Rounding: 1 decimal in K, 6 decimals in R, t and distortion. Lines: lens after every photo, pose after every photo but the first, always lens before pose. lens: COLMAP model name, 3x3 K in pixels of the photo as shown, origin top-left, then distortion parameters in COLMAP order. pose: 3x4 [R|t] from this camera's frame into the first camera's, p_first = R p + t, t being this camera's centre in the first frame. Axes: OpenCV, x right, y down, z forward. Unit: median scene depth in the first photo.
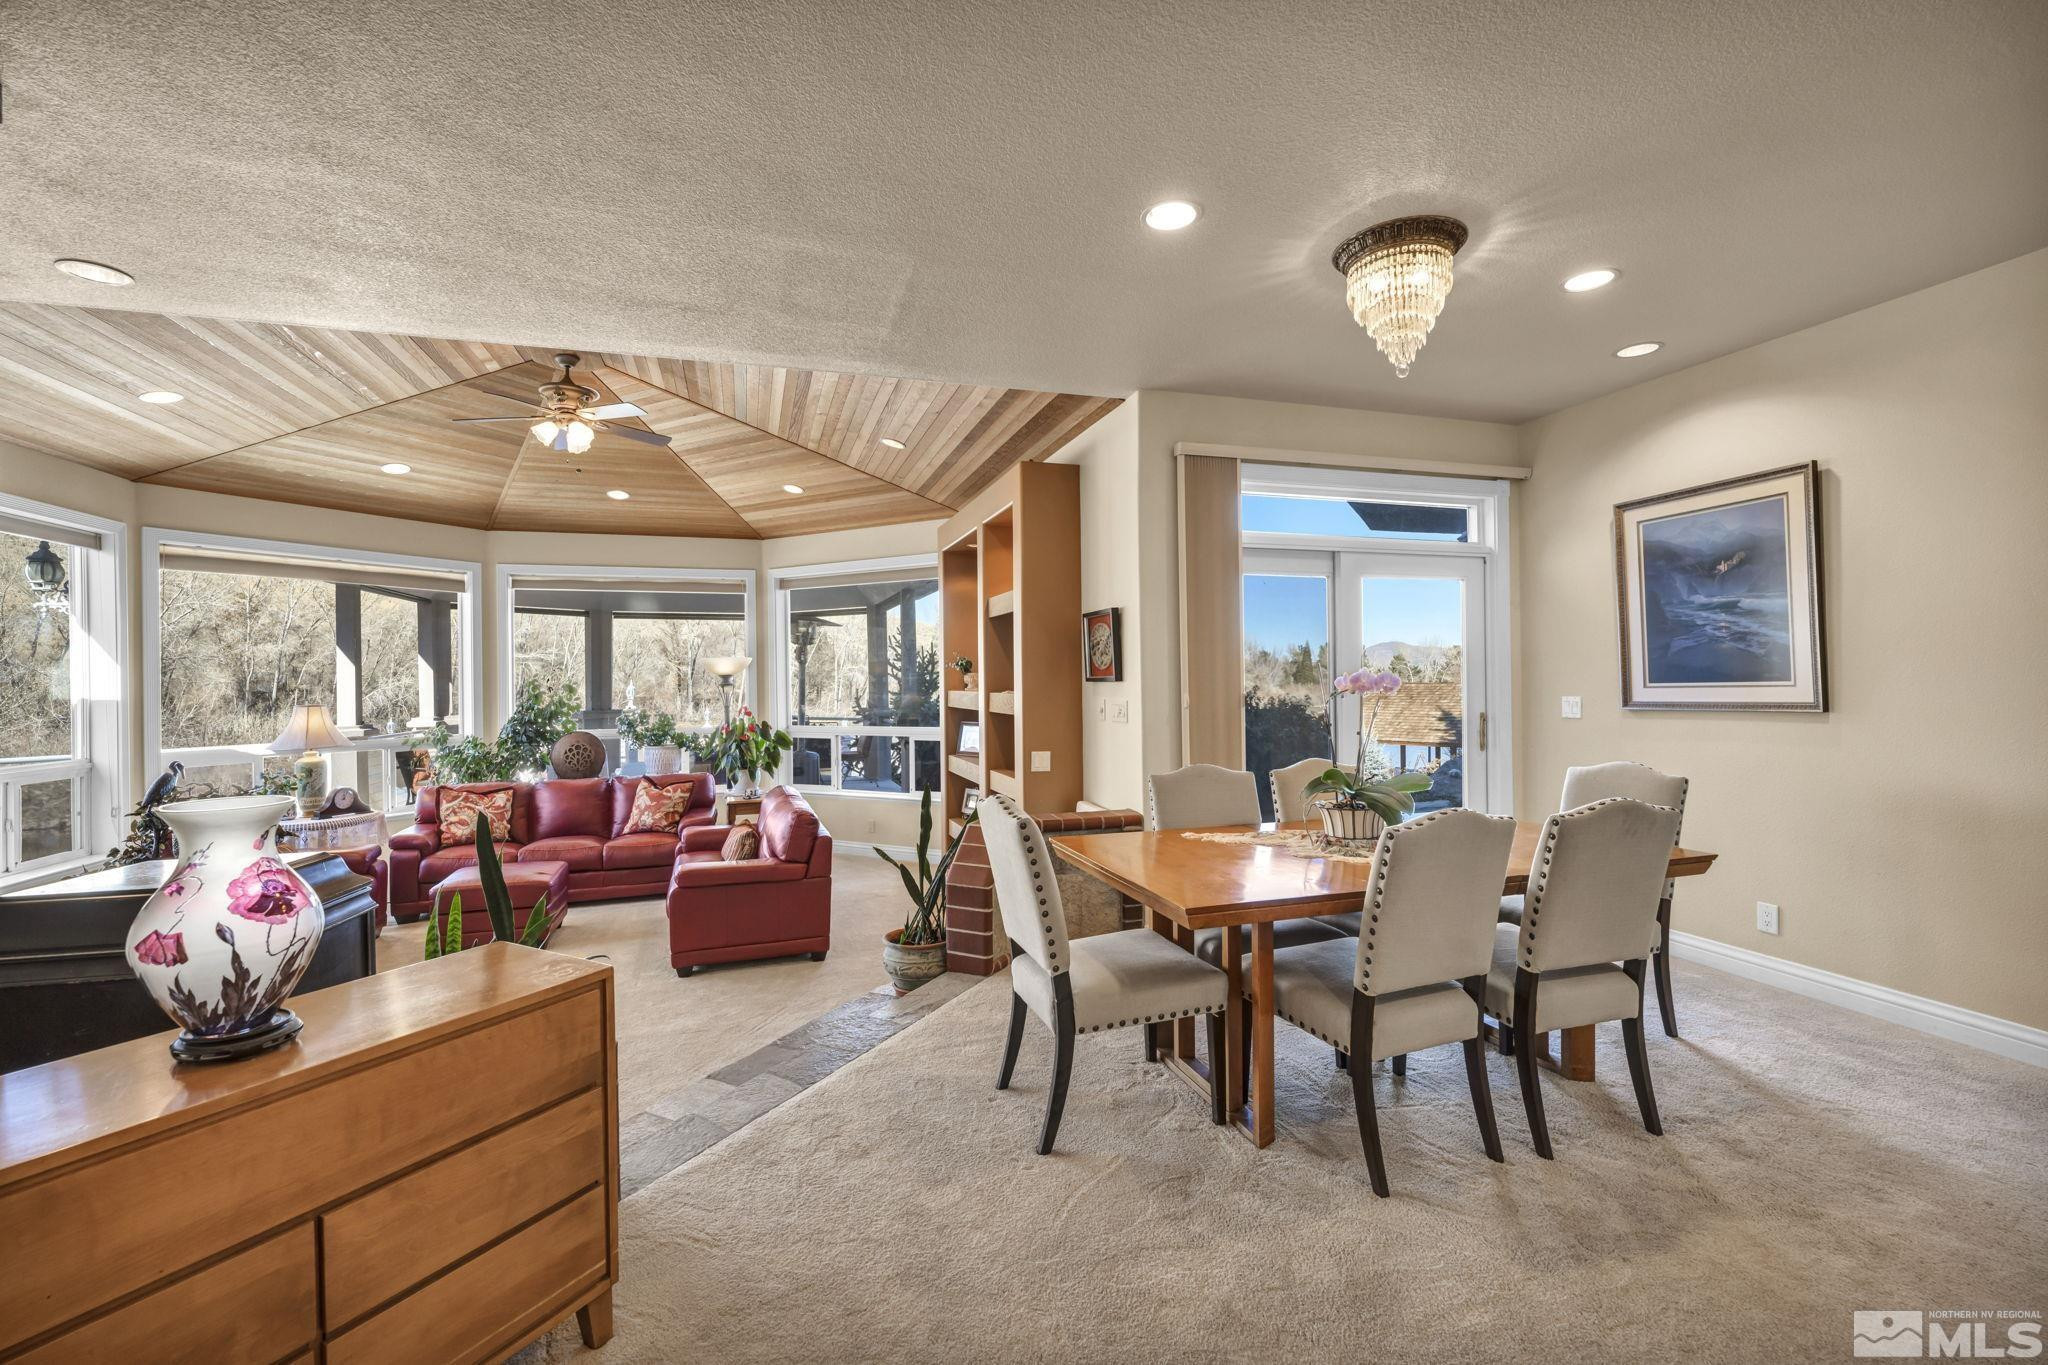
lens RADIAL K [[882.1, 0, 1024.0], [0, 882.1, 682.5], [0, 0, 1]] dist [-0.000632, -0.000667]
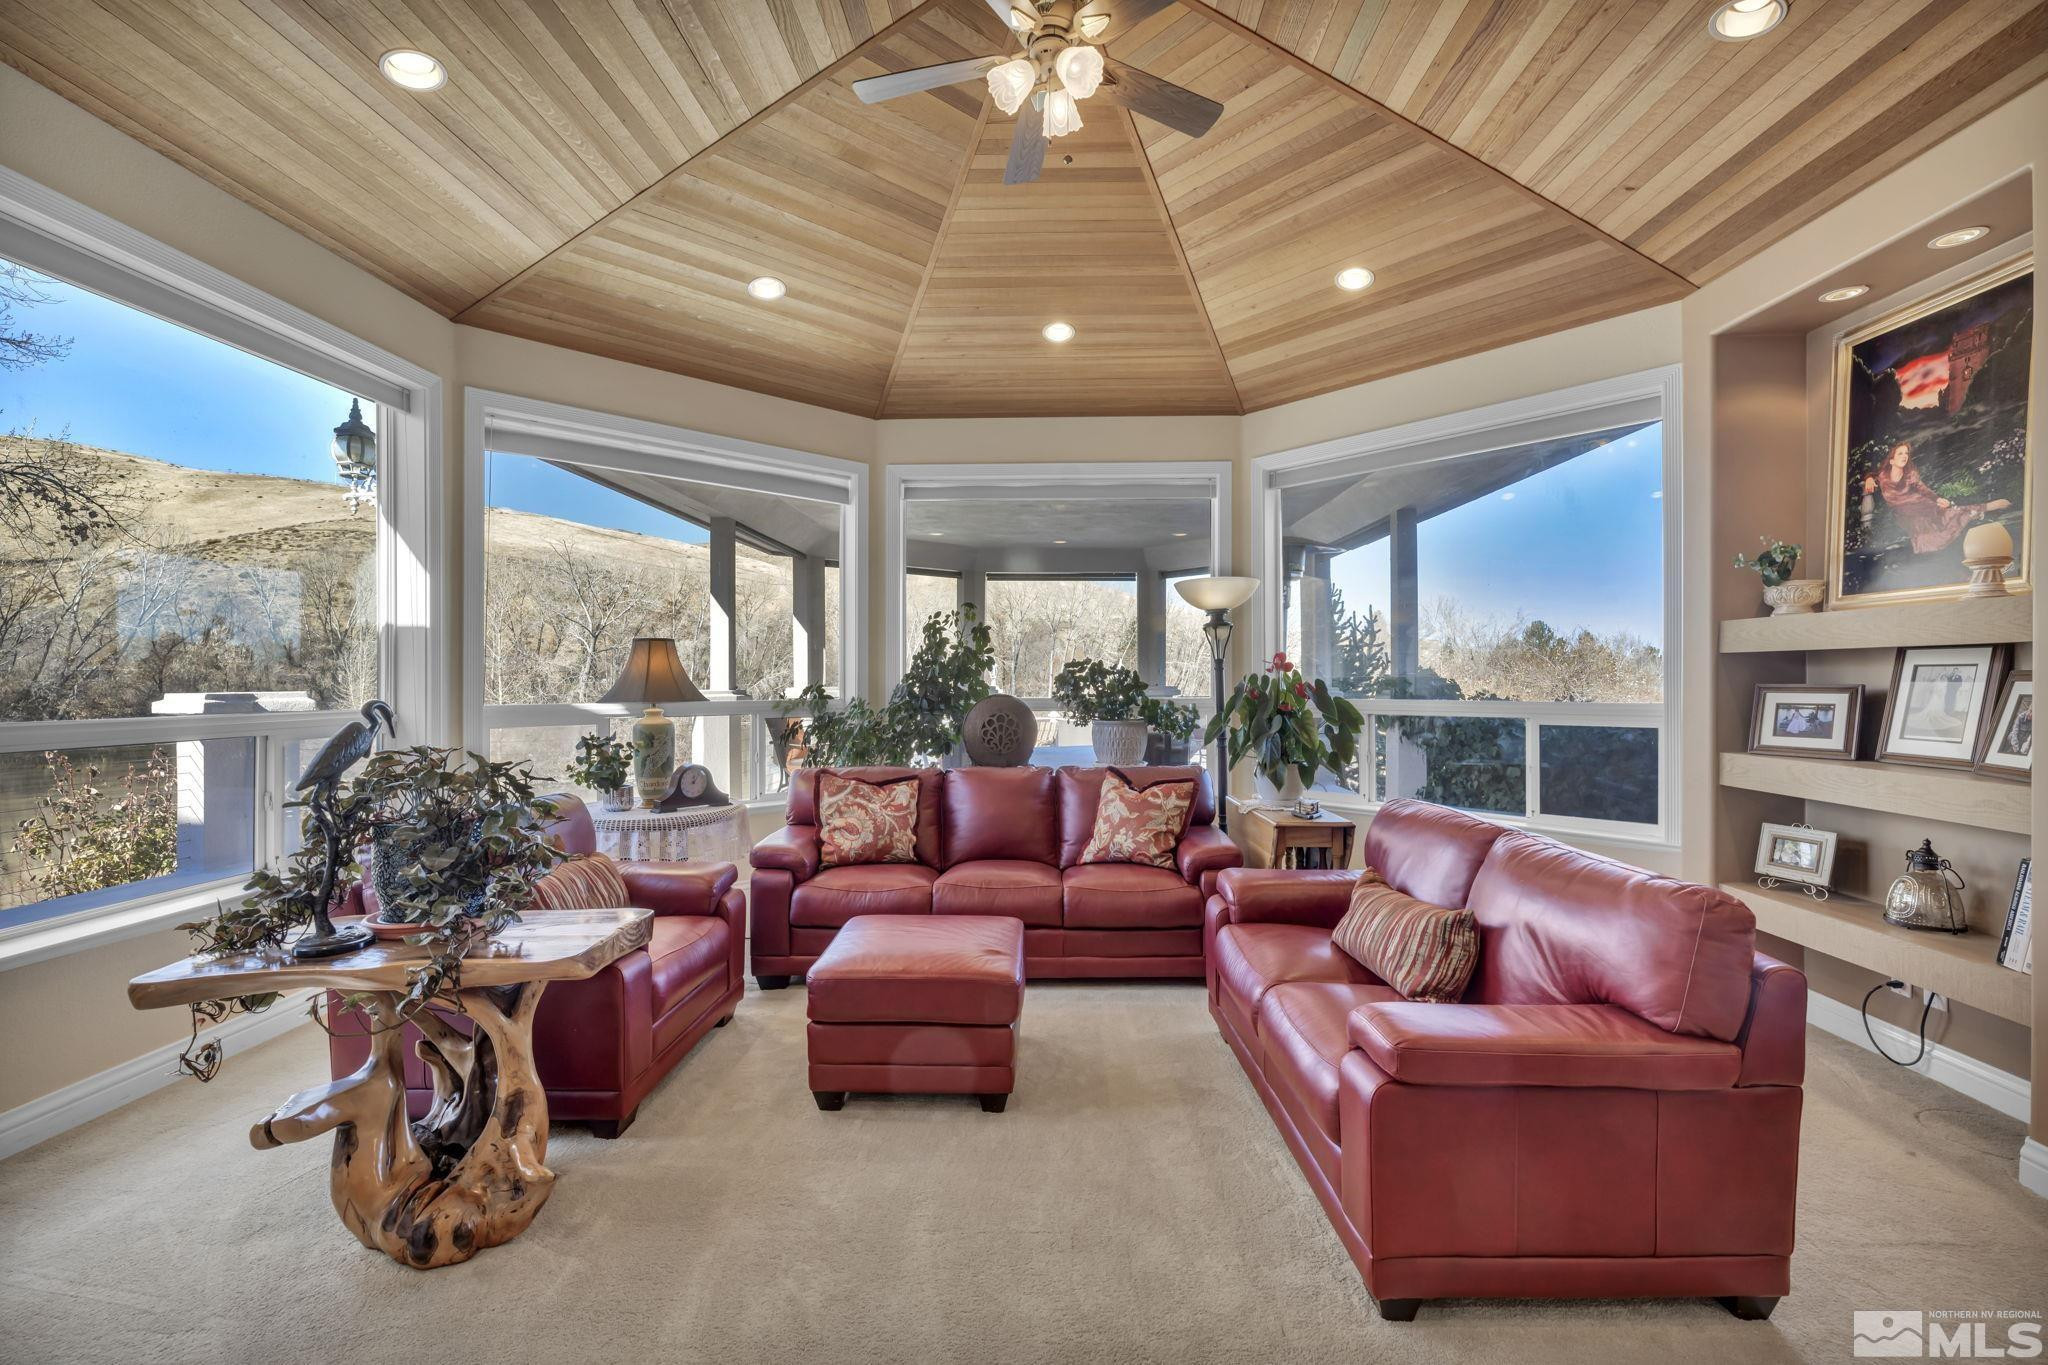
lens RADIAL K [[882.1, 0, 1024.0], [0, 882.1, 682.5], [0, 0, 1]] dist [-0.000632, -0.000667]
pose [[0.940747, 0.012750, -0.338869, -0.291833], [-0.011657, 0.999918, 0.005259, 0.046947], [0.338908, -0.000998, 0.940819, 0.425661]]
